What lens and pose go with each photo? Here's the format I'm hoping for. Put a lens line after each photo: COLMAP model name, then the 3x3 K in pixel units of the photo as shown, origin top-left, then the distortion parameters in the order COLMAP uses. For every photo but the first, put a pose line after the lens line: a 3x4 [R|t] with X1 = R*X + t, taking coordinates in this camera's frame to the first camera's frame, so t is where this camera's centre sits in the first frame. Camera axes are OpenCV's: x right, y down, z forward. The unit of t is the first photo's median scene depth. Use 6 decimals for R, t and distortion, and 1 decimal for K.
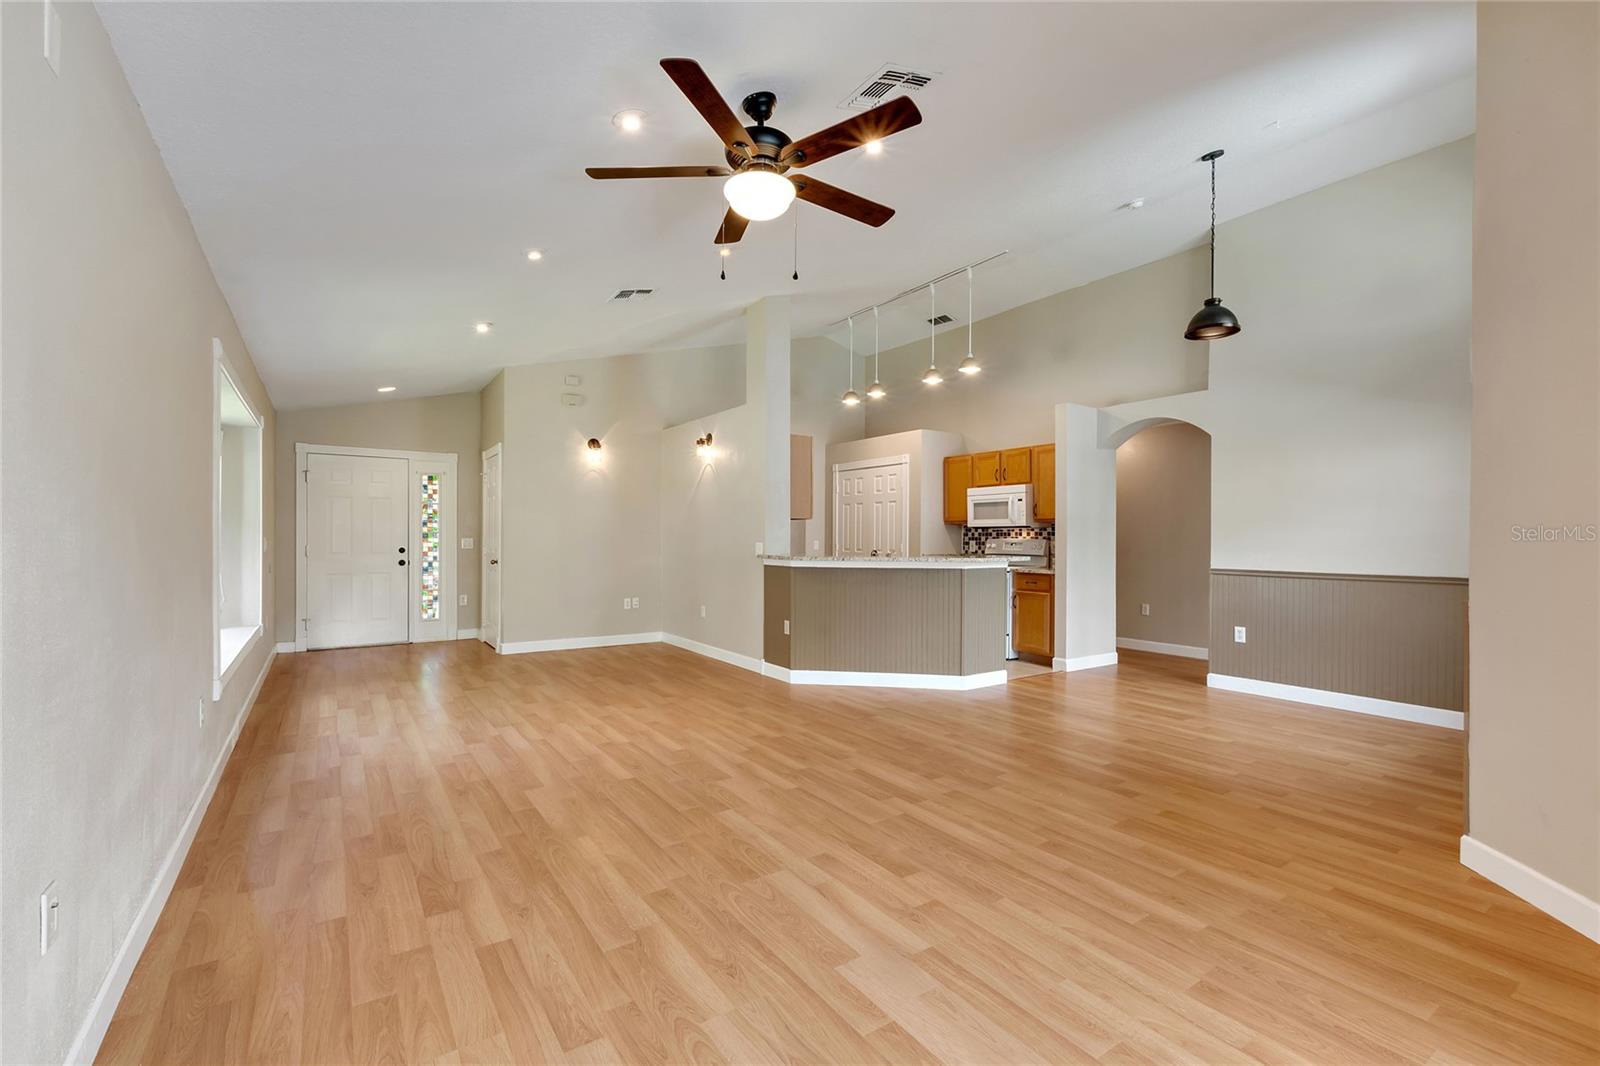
lens RADIAL K [[694.9, 0, 796.0], [0, 694.9, 536.4], [0, 0, 1]] dist [0.003468, -0.003823]
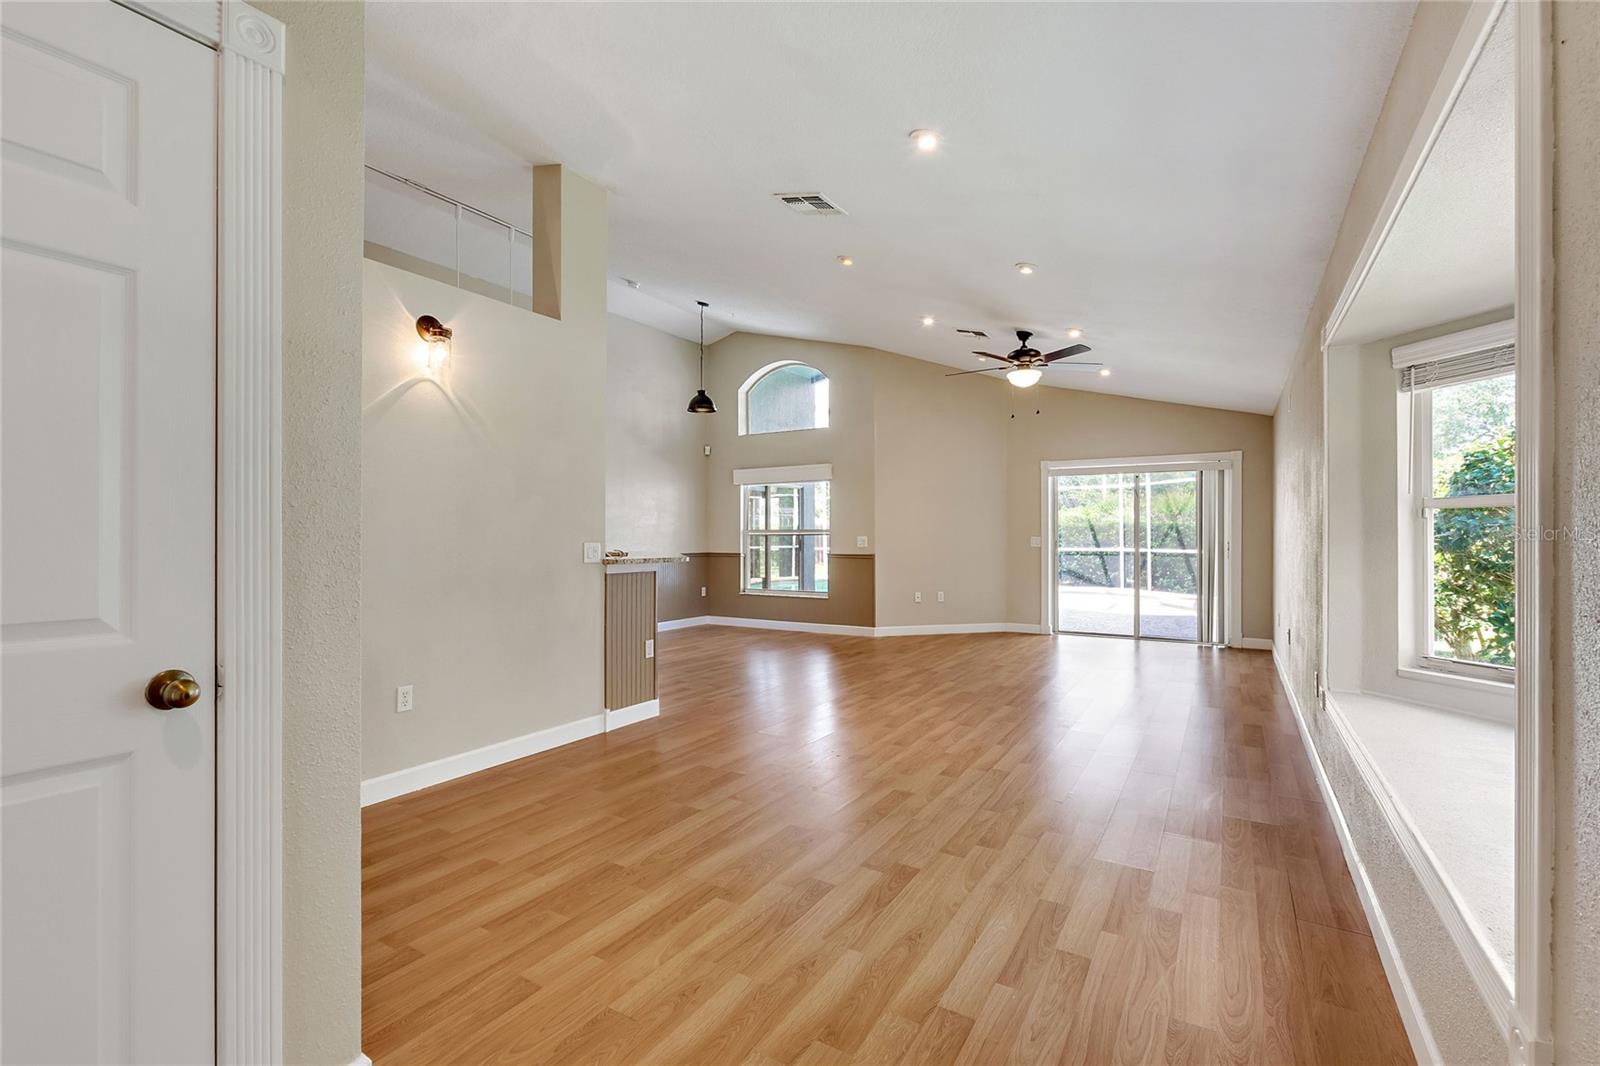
lens RADIAL K [[694.9, 0, 796.0], [0, 694.9, 536.4], [0, 0, 1]] dist [0.003468, -0.003823]
pose [[-0.410802, -0.007317, 0.911695, -0.666253], [-0.003482, 0.999973, 0.006457, -0.002726], [-0.911718, -0.000522, -0.410817, 0.974894]]
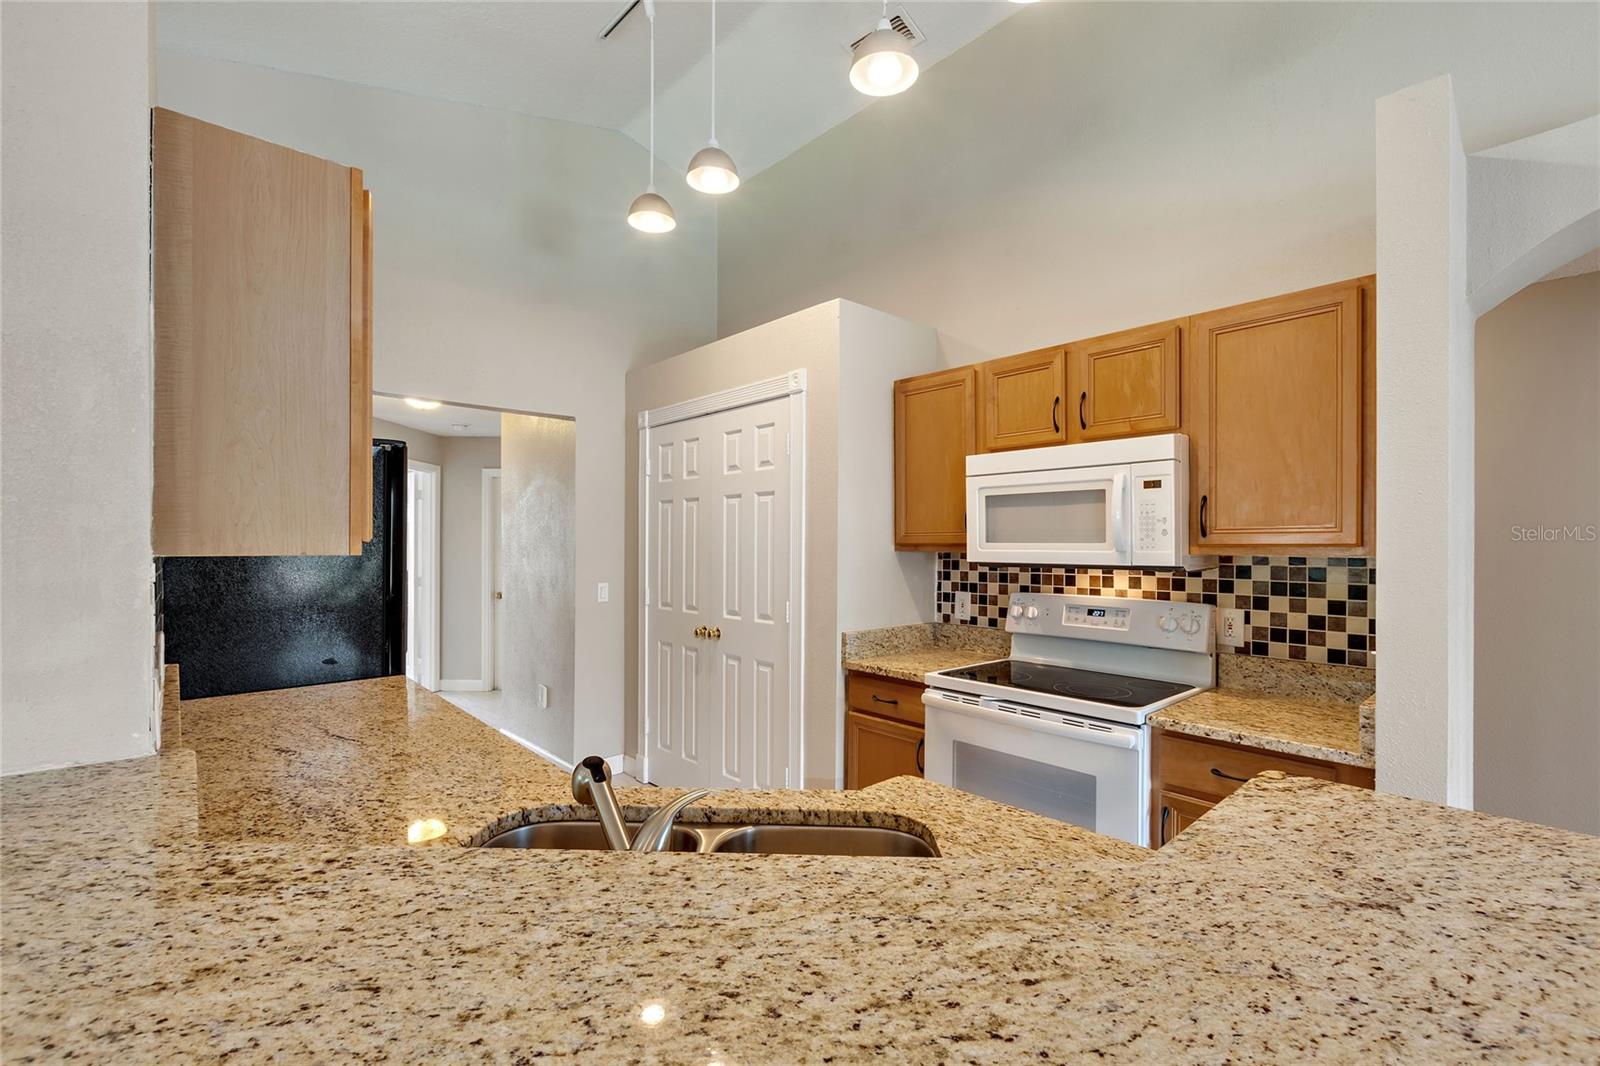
lens RADIAL K [[694.9, 0, 796.0], [0, 694.9, 536.4], [0, 0, 1]] dist [0.003468, -0.003823]
pose [[0.989716, -0.000549, 0.143043, 0.116752], [0.001538, 0.999976, -0.006804, -0.027001], [-0.143036, 0.006954, 0.989693, 0.712993]]
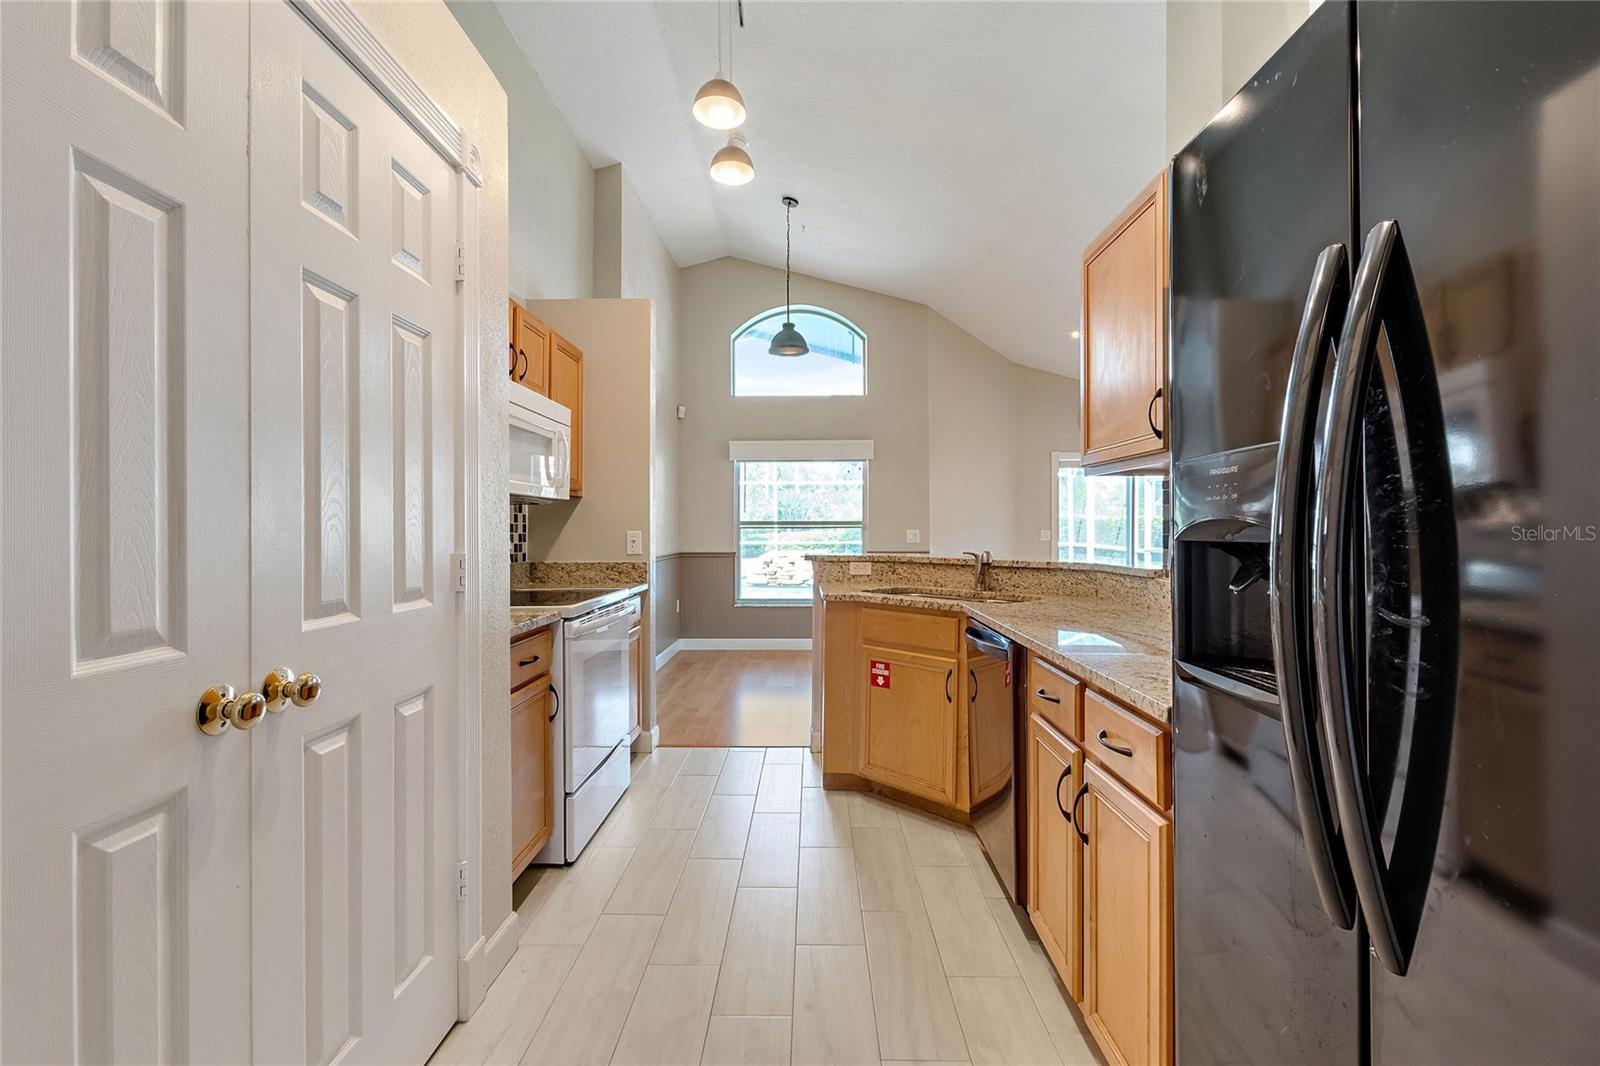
lens RADIAL K [[694.9, 0, 796.0], [0, 694.9, 536.4], [0, 0, 1]] dist [0.003468, -0.003823]
pose [[-0.815734, -0.011394, 0.578315, -0.060790], [-0.004393, 0.999899, 0.013503, 0.002235], [-0.578411, 0.008474, -0.815702, 1.293275]]
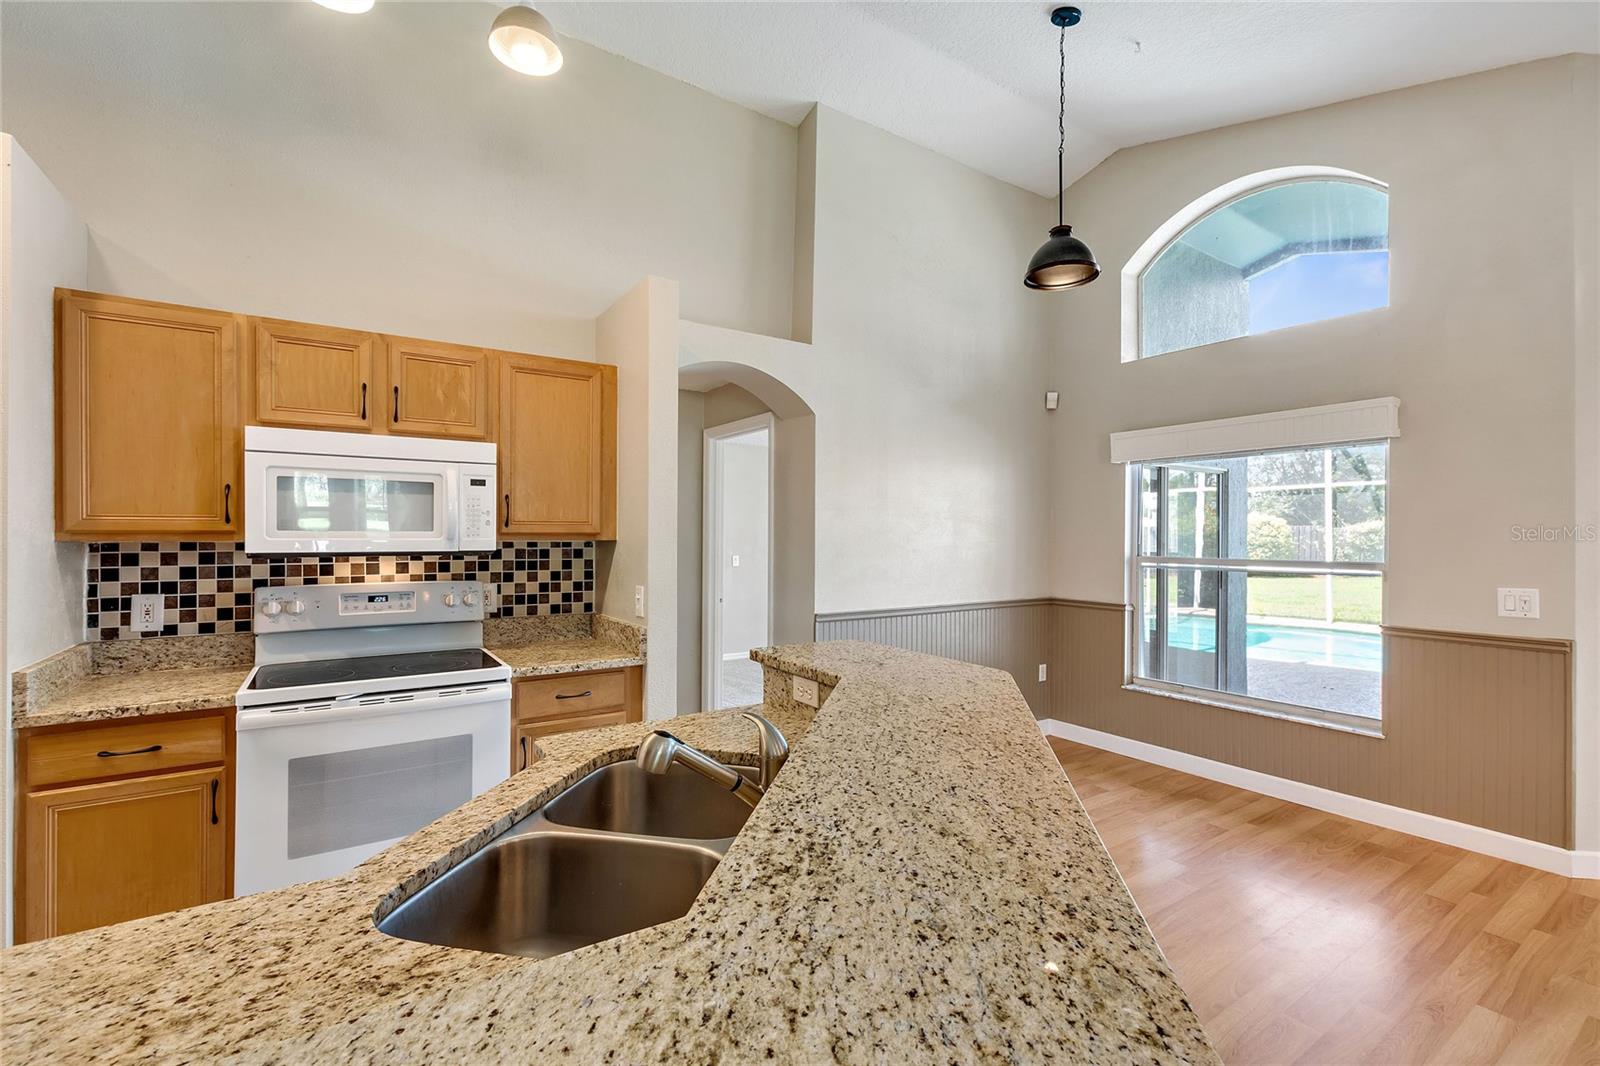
lens RADIAL K [[694.9, 0, 796.0], [0, 694.9, 536.4], [0, 0, 1]] dist [0.003468, -0.003823]
pose [[0.004714, -0.008039, 0.999957, -0.056803], [-0.007299, 0.999941, 0.008074, -0.027614], [-0.999962, -0.007336, 0.004655, 0.828260]]
